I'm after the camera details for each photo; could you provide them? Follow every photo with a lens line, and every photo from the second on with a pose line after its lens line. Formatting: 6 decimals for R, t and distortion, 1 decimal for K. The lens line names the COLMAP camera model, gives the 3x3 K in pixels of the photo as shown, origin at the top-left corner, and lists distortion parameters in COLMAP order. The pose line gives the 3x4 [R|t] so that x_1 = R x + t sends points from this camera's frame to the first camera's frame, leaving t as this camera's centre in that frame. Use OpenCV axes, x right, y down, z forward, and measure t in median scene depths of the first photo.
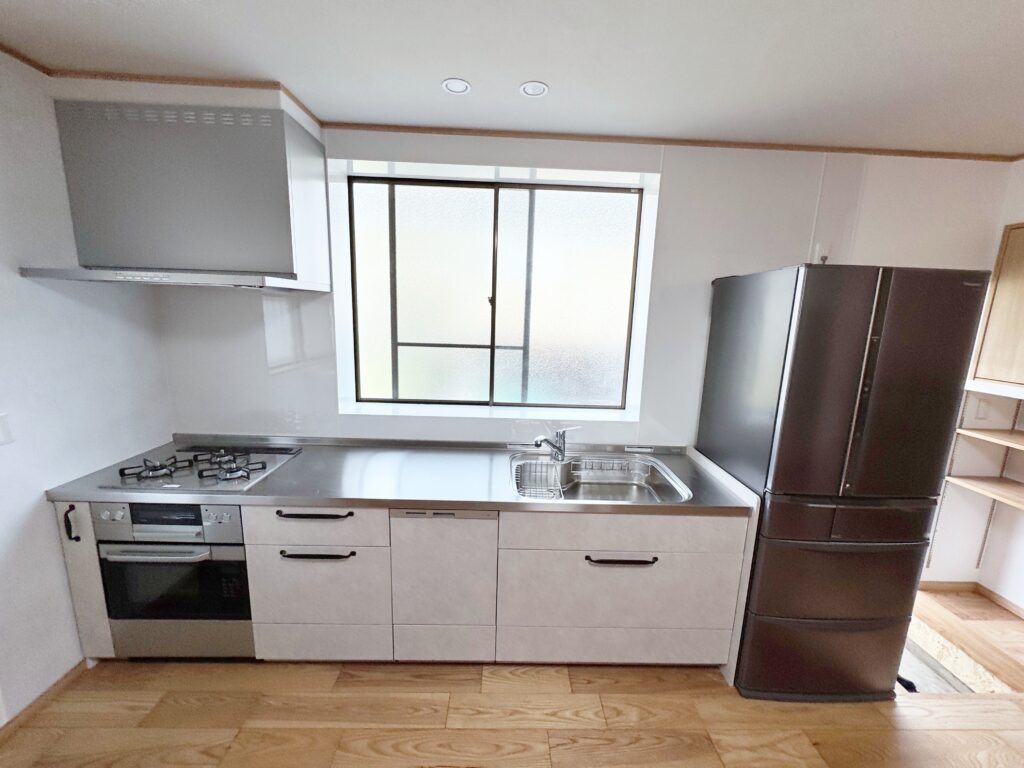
lens RADIAL K [[401.4, 0, 510.1], [0, 401.4, 384.8], [0, 0, 1]] dist [-0.002739, -0.000396]
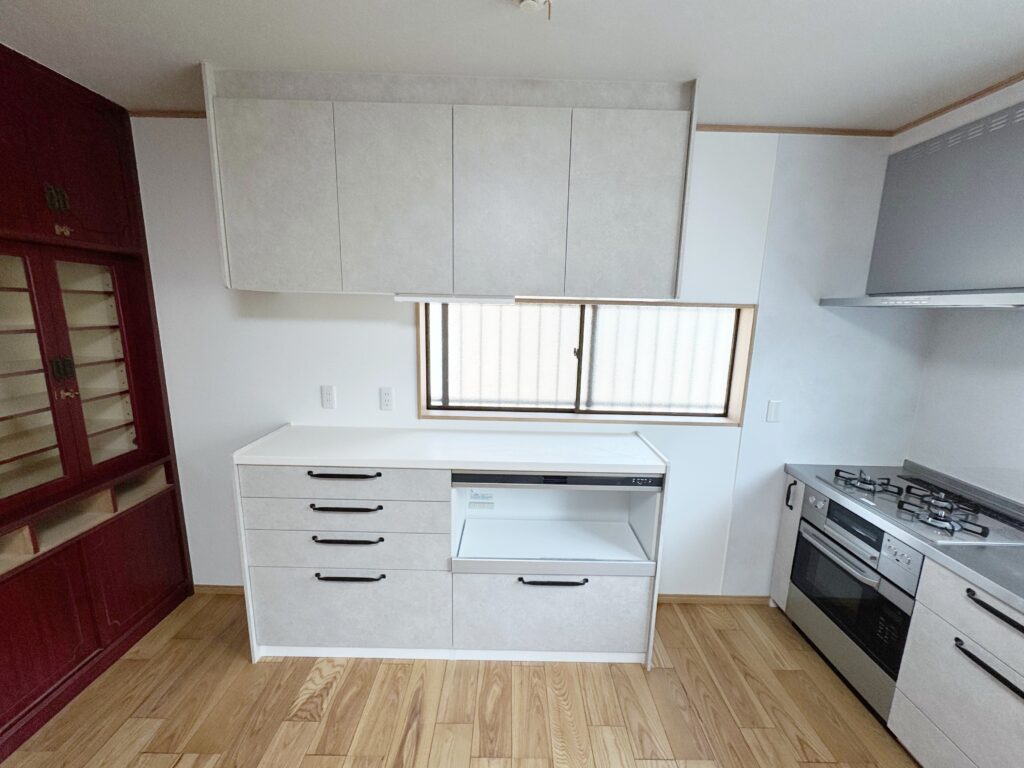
lens RADIAL K [[409.5, 0, 512.0], [0, 409.5, 384.0], [0, 0, 1]] dist [0.000436, -0.000236]
pose [[-0.021840, 0.147444, -0.988829, 0.171892], [-0.203581, 0.967686, 0.148787, -0.011114], [0.978814, 0.204557, 0.008883, 0.030527]]
